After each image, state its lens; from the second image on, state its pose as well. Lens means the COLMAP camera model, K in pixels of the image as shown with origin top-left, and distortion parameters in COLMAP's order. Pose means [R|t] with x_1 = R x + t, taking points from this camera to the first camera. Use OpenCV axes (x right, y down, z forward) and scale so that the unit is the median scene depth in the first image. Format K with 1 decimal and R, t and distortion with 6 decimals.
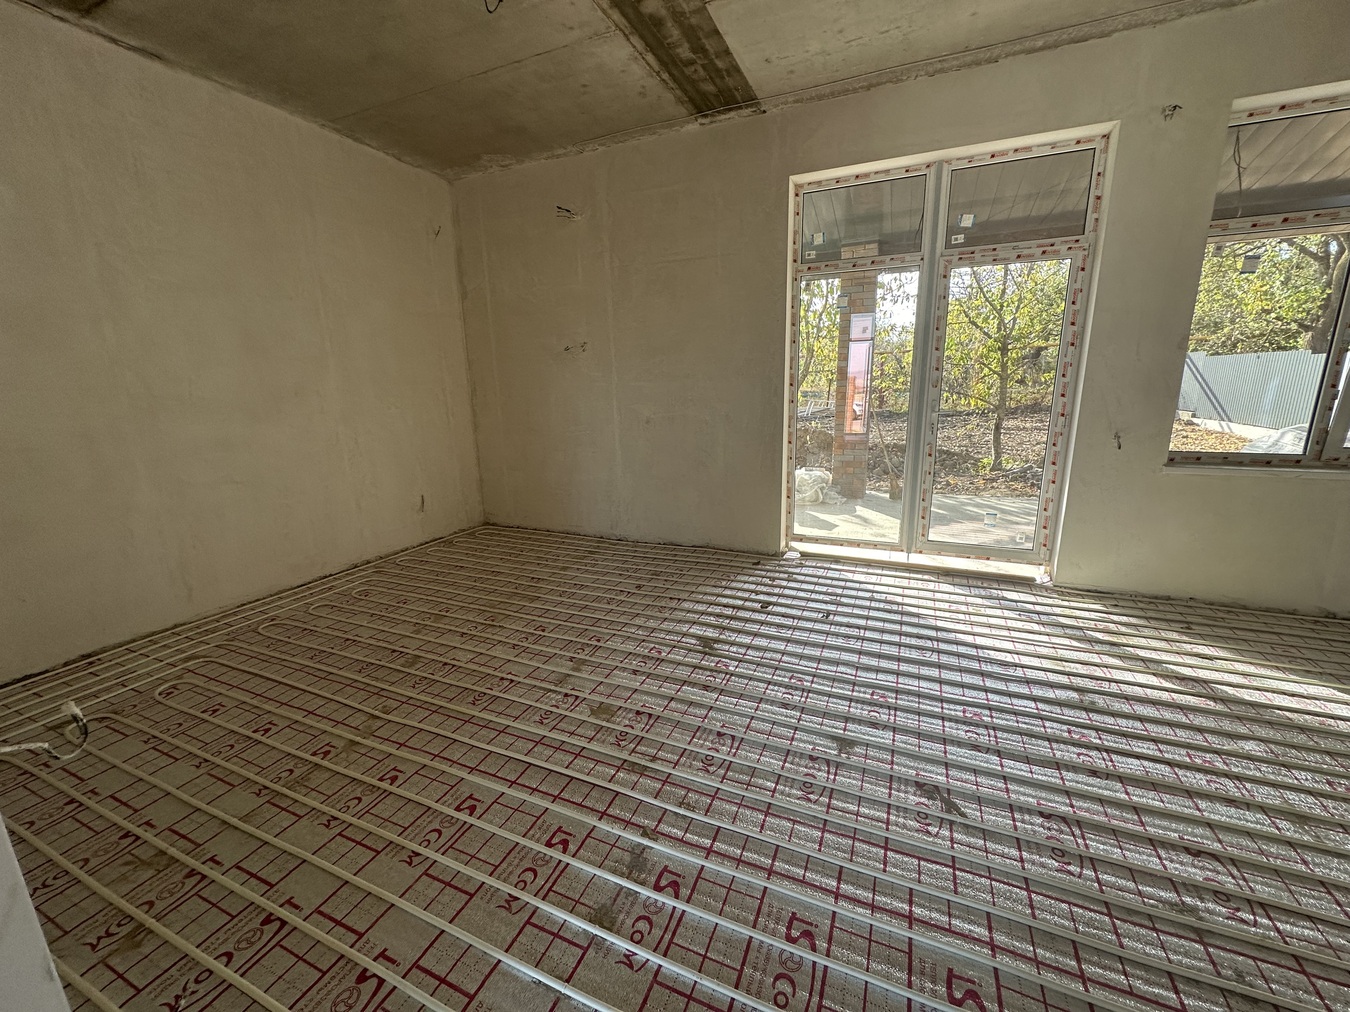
lens RADIAL K [[535.7, 0, 675.8], [0, 535.7, 506.6], [0, 0, 1]] dist [-0.000984, -0.000067]
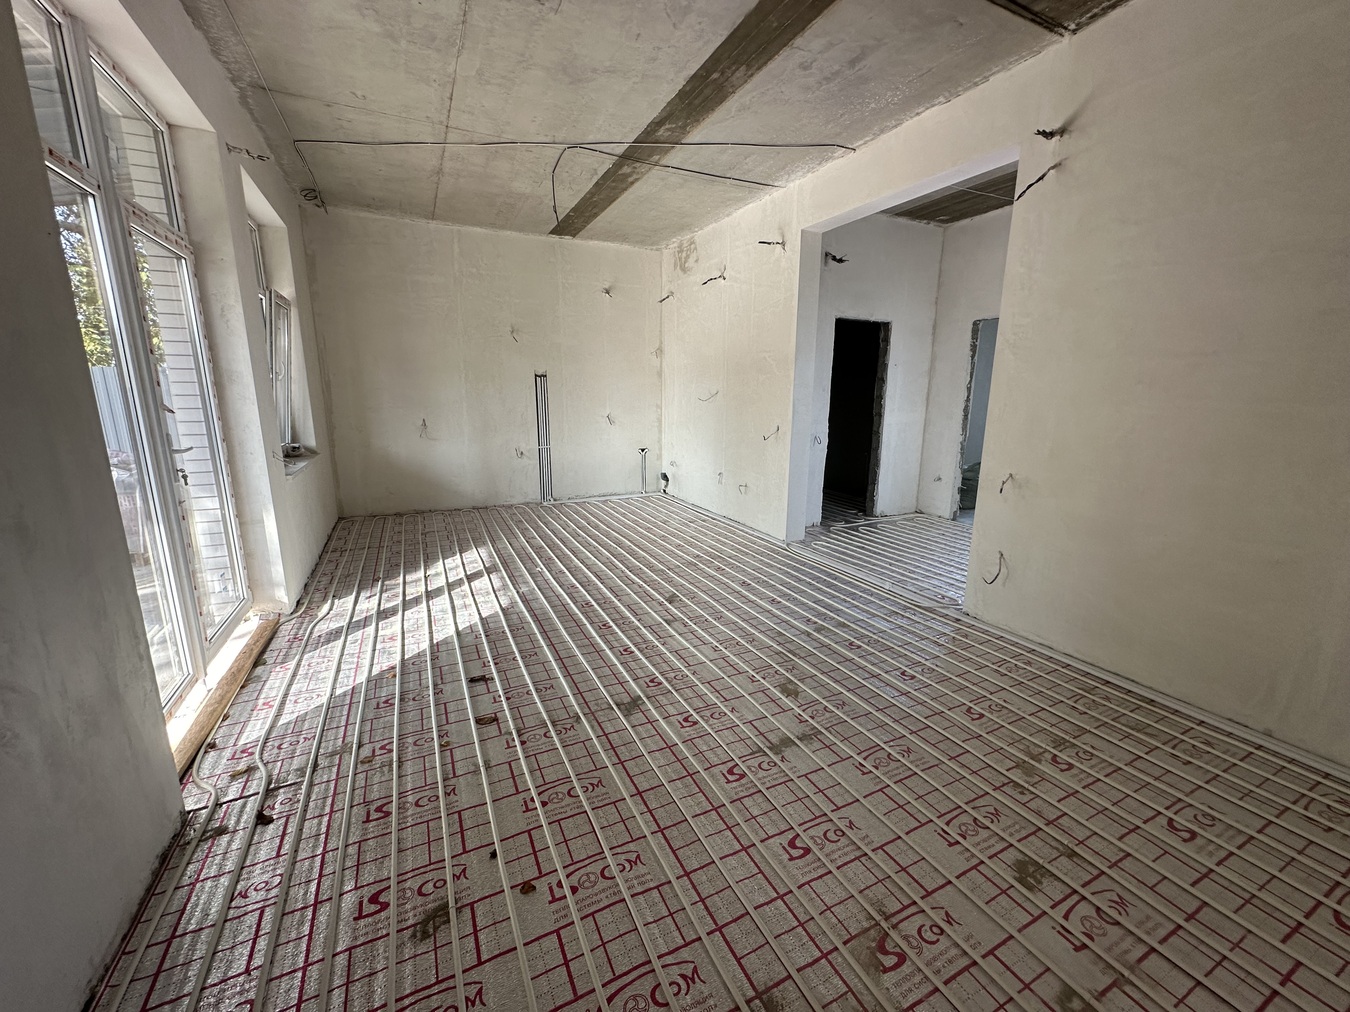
lens RADIAL K [[535.7, 0, 675.8], [0, 535.7, 506.6], [0, 0, 1]] dist [-0.000984, -0.000067]
pose [[-0.762343, -0.120686, 0.635821, -0.474530], [0.155712, 0.919393, 0.361208, -0.316682], [-0.628161, 0.374369, -0.682101, 1.361671]]
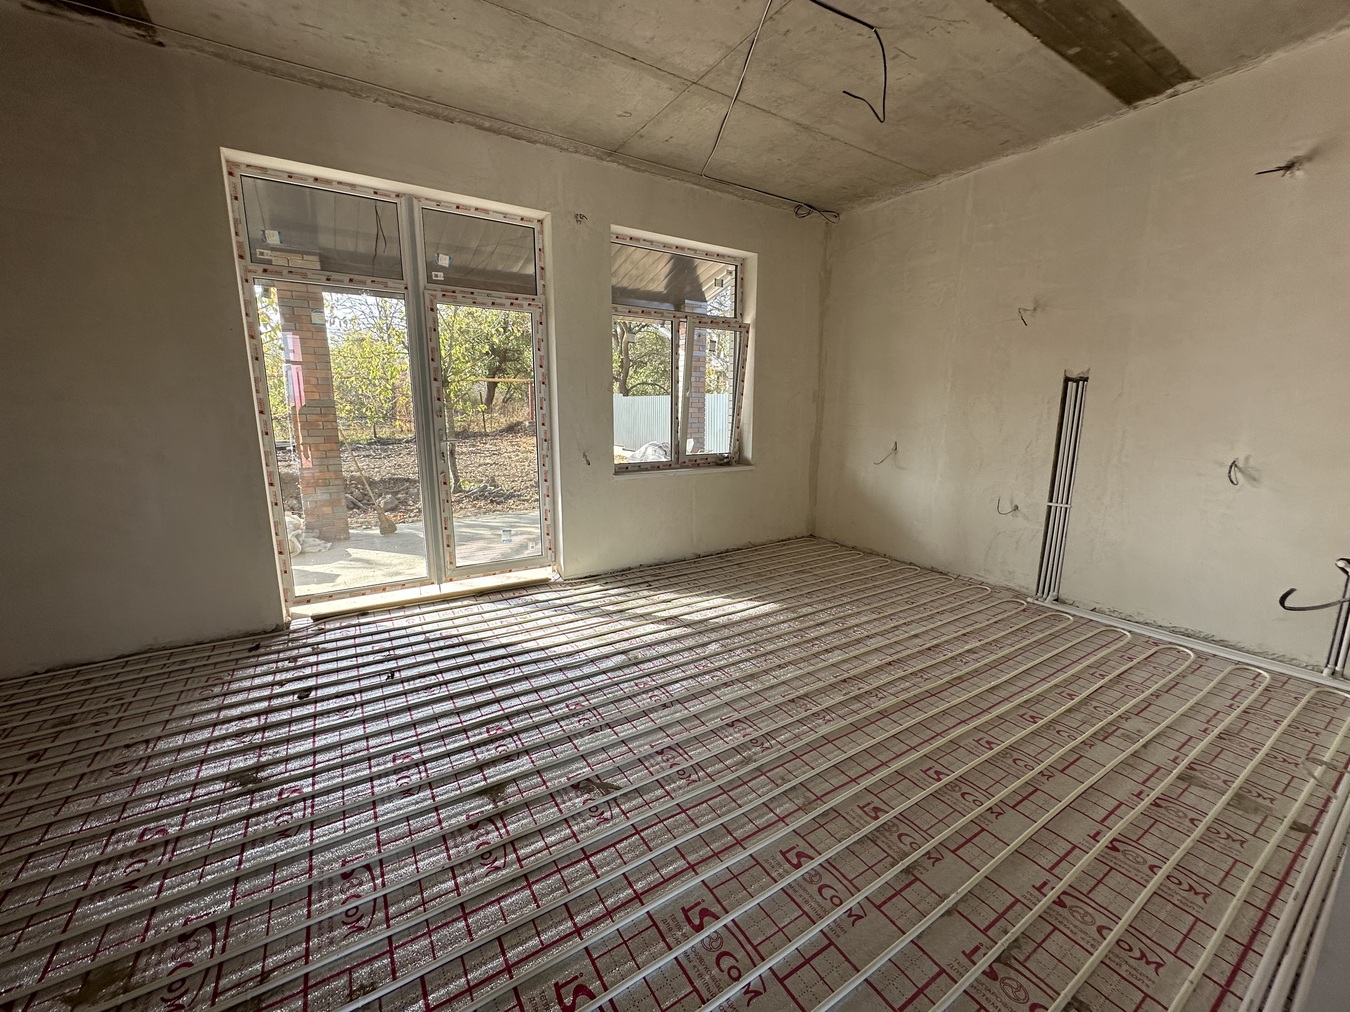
lens RADIAL K [[535.7, 0, 675.8], [0, 535.7, 506.6], [0, 0, 1]] dist [-0.000984, -0.000067]
pose [[0.562252, -0.129545, 0.816757, -0.142158], [0.170554, 0.984586, 0.038755, -0.023420], [-0.809188, 0.117511, 0.575679, 0.093911]]
